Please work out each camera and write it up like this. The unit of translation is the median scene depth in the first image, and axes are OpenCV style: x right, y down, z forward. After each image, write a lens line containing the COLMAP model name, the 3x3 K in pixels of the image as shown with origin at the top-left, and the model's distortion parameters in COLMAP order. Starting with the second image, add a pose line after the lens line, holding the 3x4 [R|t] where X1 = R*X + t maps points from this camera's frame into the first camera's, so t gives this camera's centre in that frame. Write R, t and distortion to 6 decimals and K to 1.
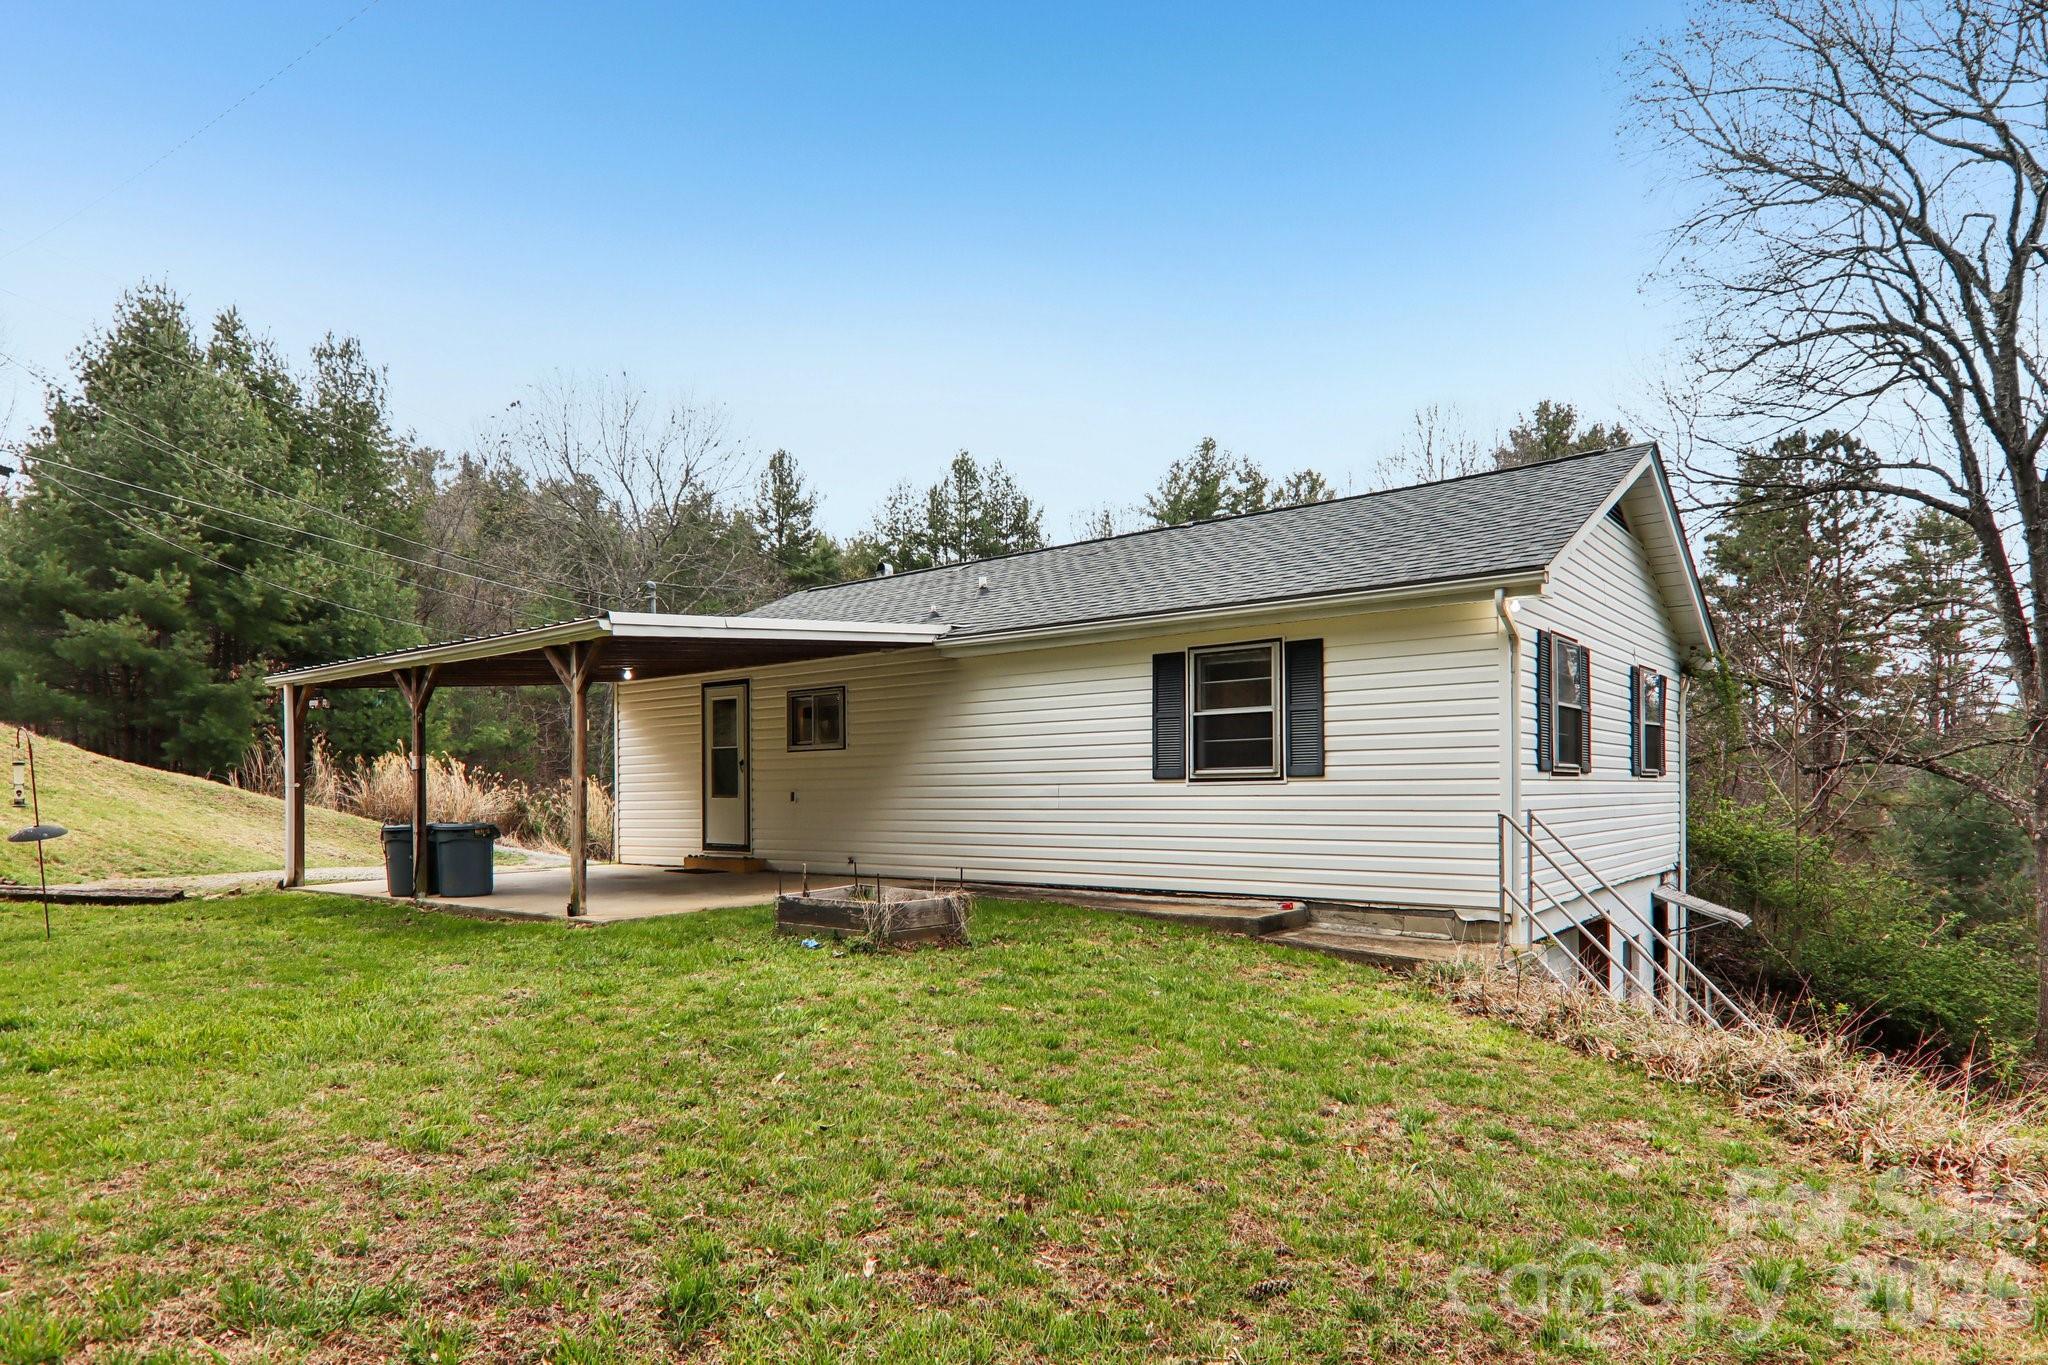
lens RADIAL K [[1155.2, 0, 1034.9], [0, 1155.2, 771.8], [0, 0, 1]] dist [-0.004179, -0.004449]
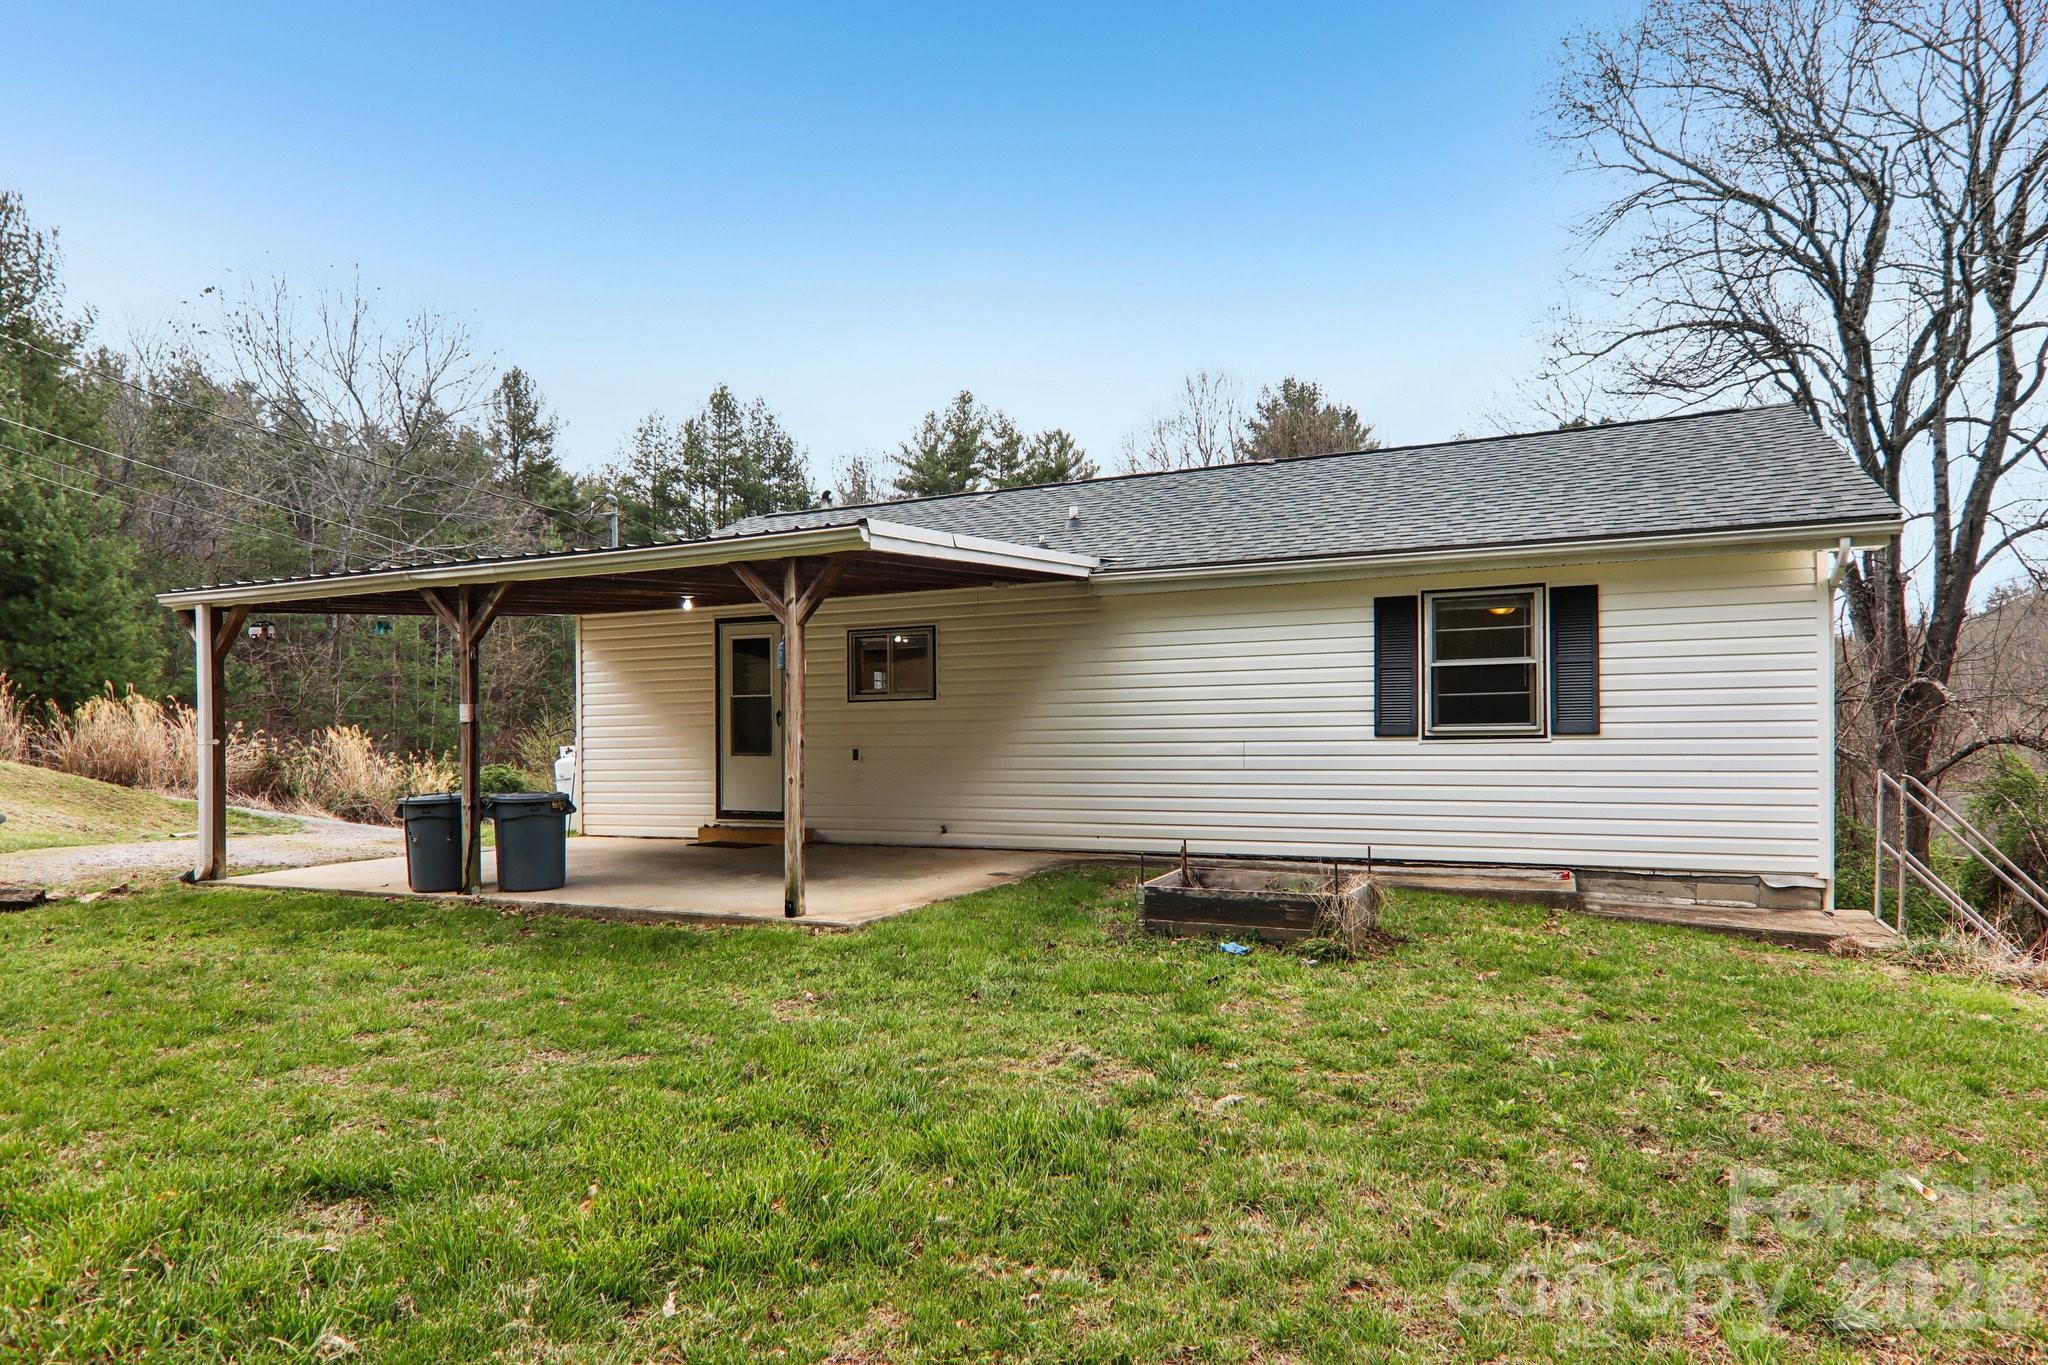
lens RADIAL K [[1141.4, 0, 1031.3], [0, 1141.4, 731.2], [0, 0, 1]] dist [0.007919, -0.019662]
pose [[0.970199, 0.001875, 0.242302, -0.267540], [-0.003787, 0.999965, 0.007426, -0.002243], [-0.242280, -0.008122, 0.970172, 0.144074]]
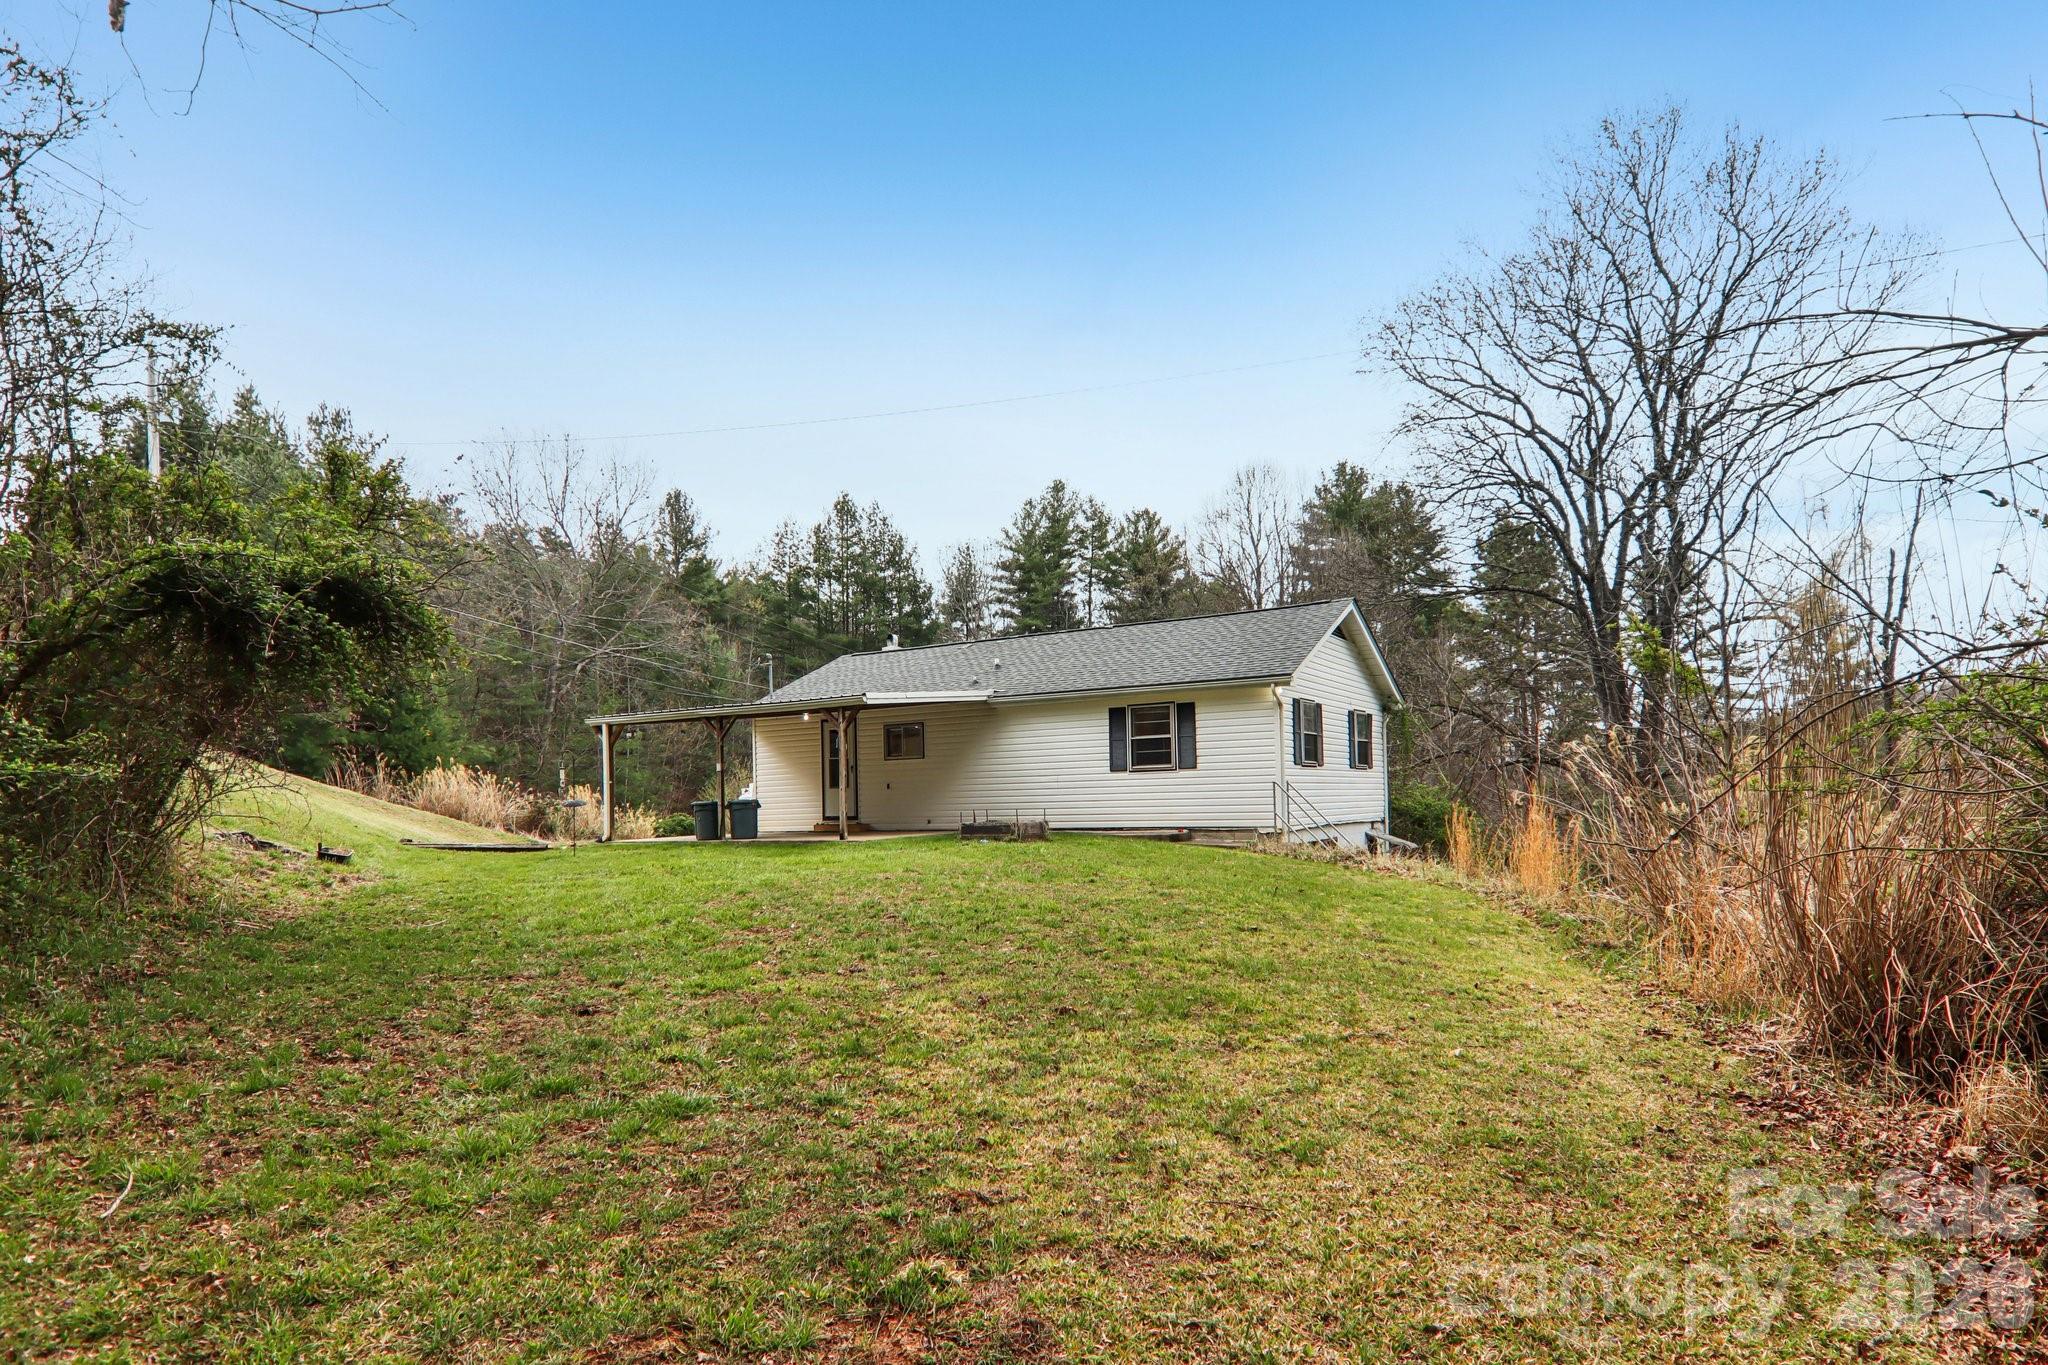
lens RADIAL K [[1137.3, 0, 1013.2], [0, 1137.3, 757.3], [0, 0, 1]] dist [0.000570, 0.000219]
pose [[0.992853, -0.009955, 0.118928, -0.209888], [0.012552, 0.999698, -0.021105, 0.015426], [-0.118682, 0.022447, 0.992679, -0.652084]]
